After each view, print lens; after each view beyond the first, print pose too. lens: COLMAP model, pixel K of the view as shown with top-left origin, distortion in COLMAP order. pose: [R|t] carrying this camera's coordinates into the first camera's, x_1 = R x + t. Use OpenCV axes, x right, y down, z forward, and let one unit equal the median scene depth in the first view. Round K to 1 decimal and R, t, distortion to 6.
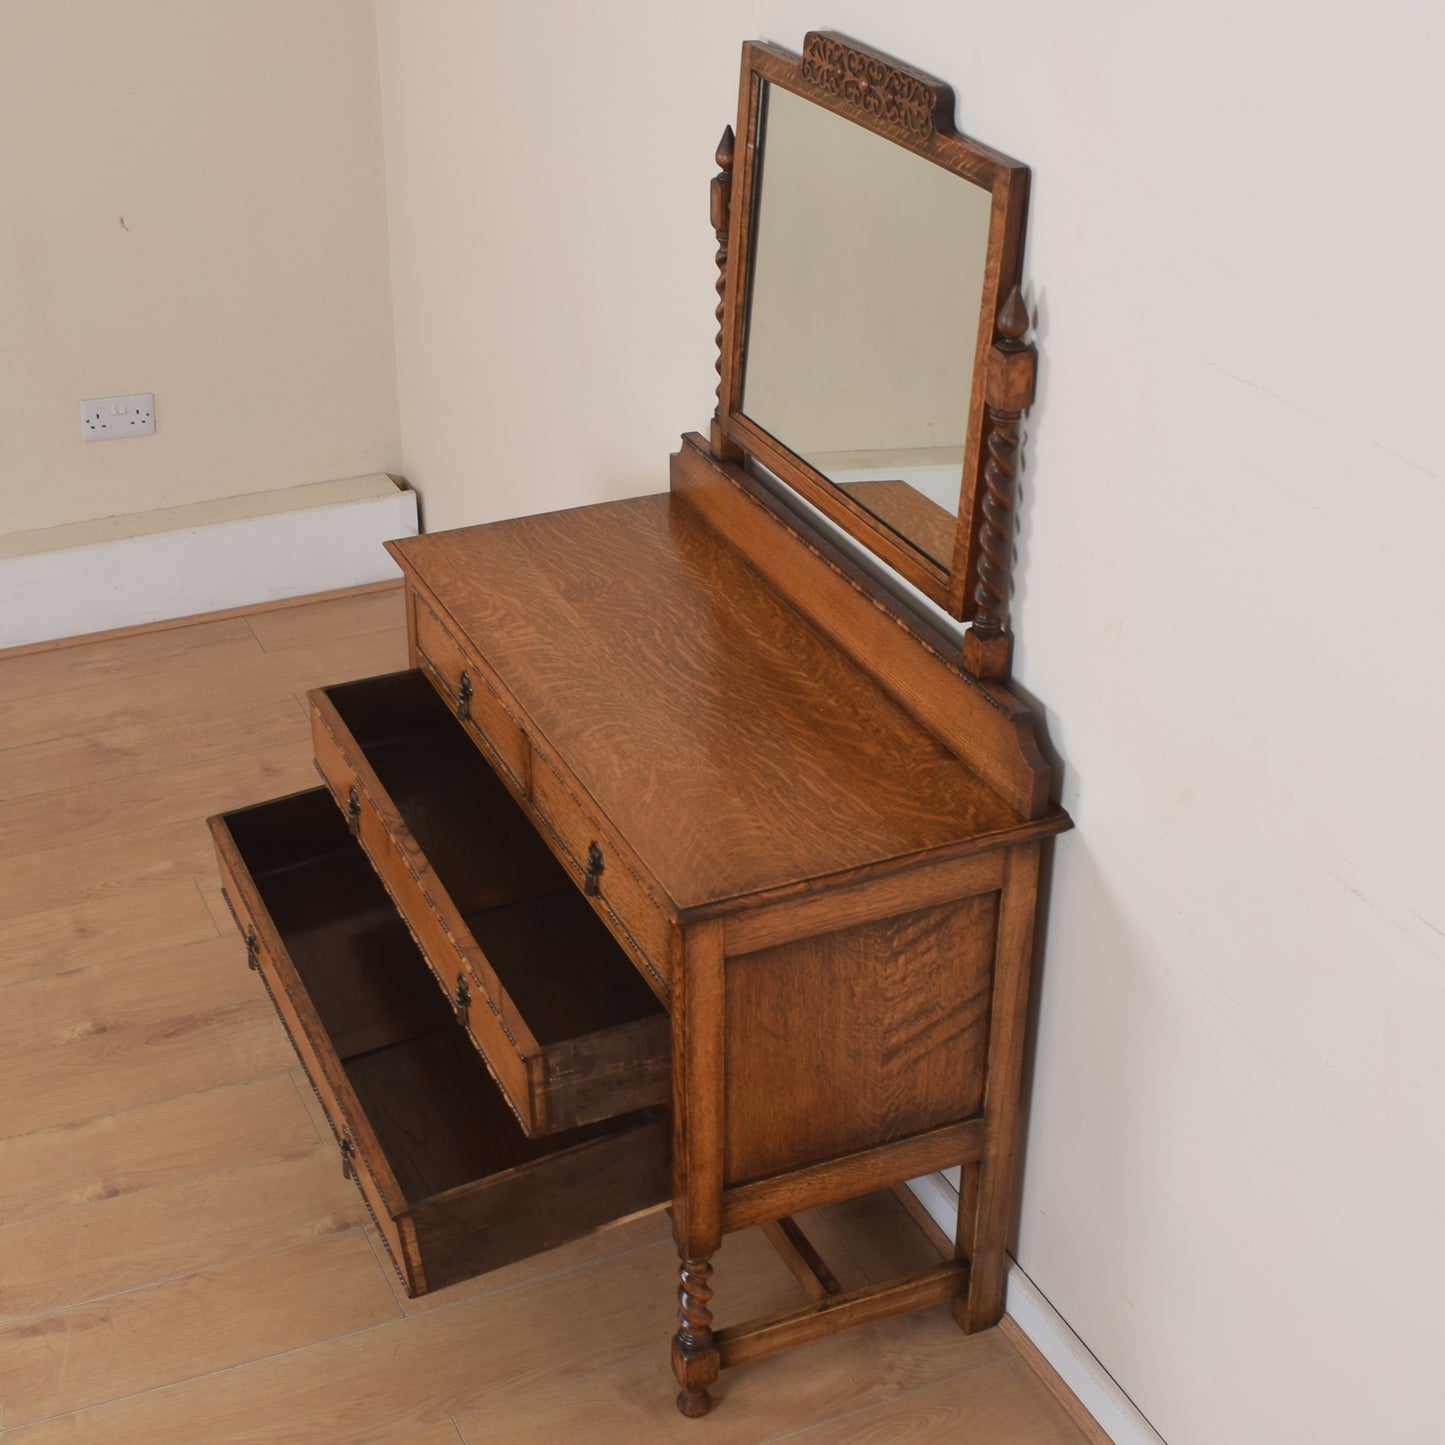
lens RADIAL K [[2246.5, 0, 718.9], [0, 2246.5, 713.1], [0, 0, 1]] dist [-0.076109, 0.008591]
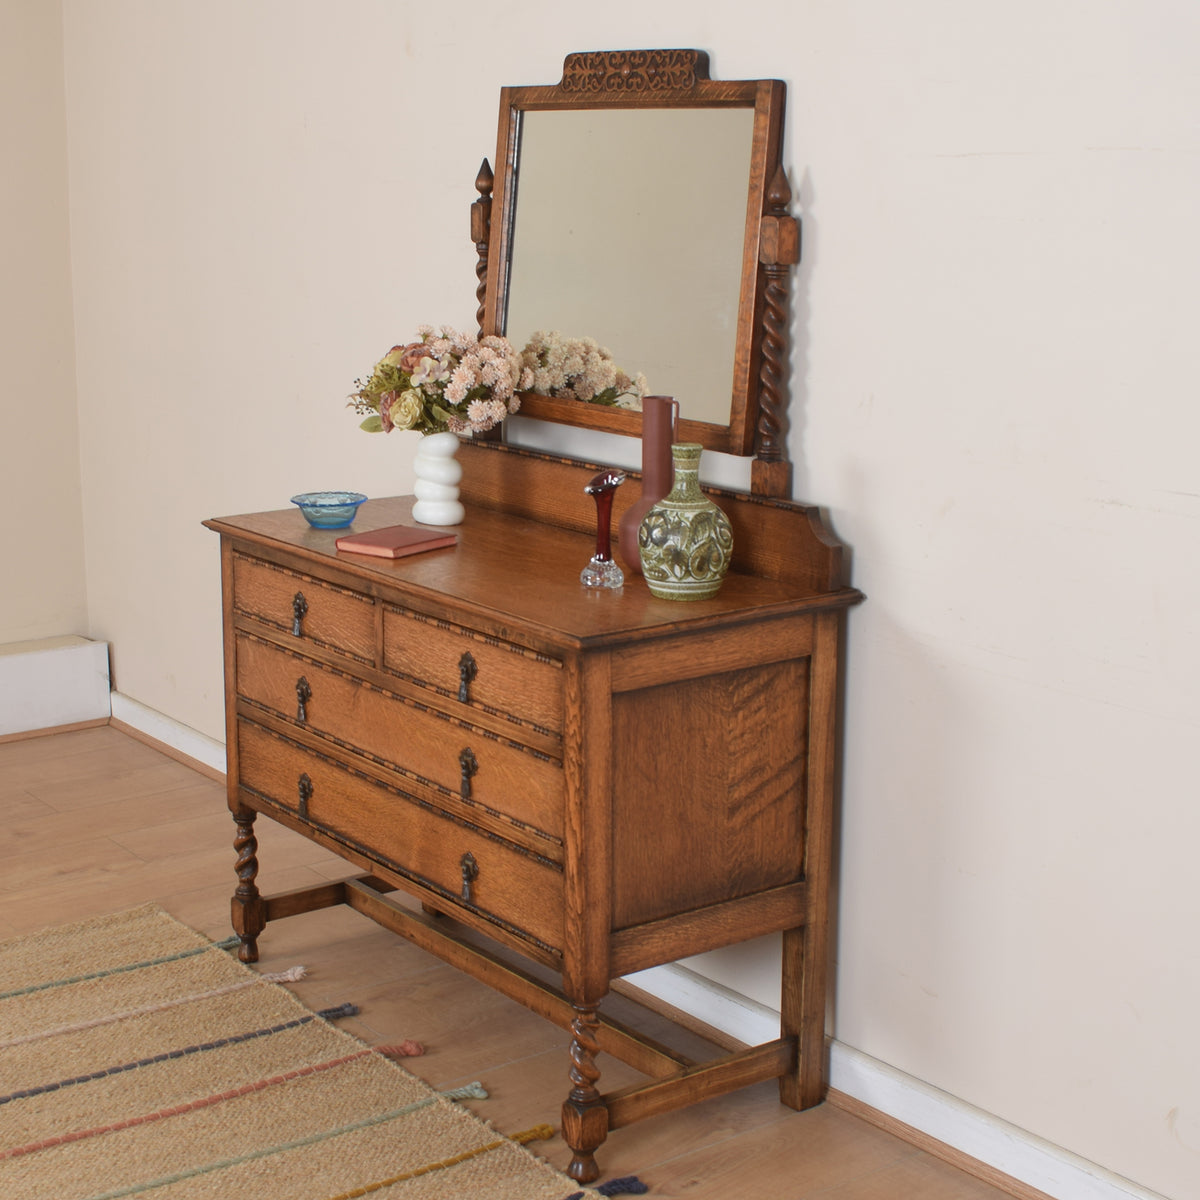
lens RADIAL K [[2057.1, 0, 599.1], [0, 2057.1, 554.1], [0, 0, 1]] dist [-0.075277, -0.214456]
pose [[0.975379, -0.043713, 0.216161, -0.220678], [0.105733, 0.952855, -0.284407, 0.325296], [-0.193538, 0.300260, 0.934017, -0.033197]]
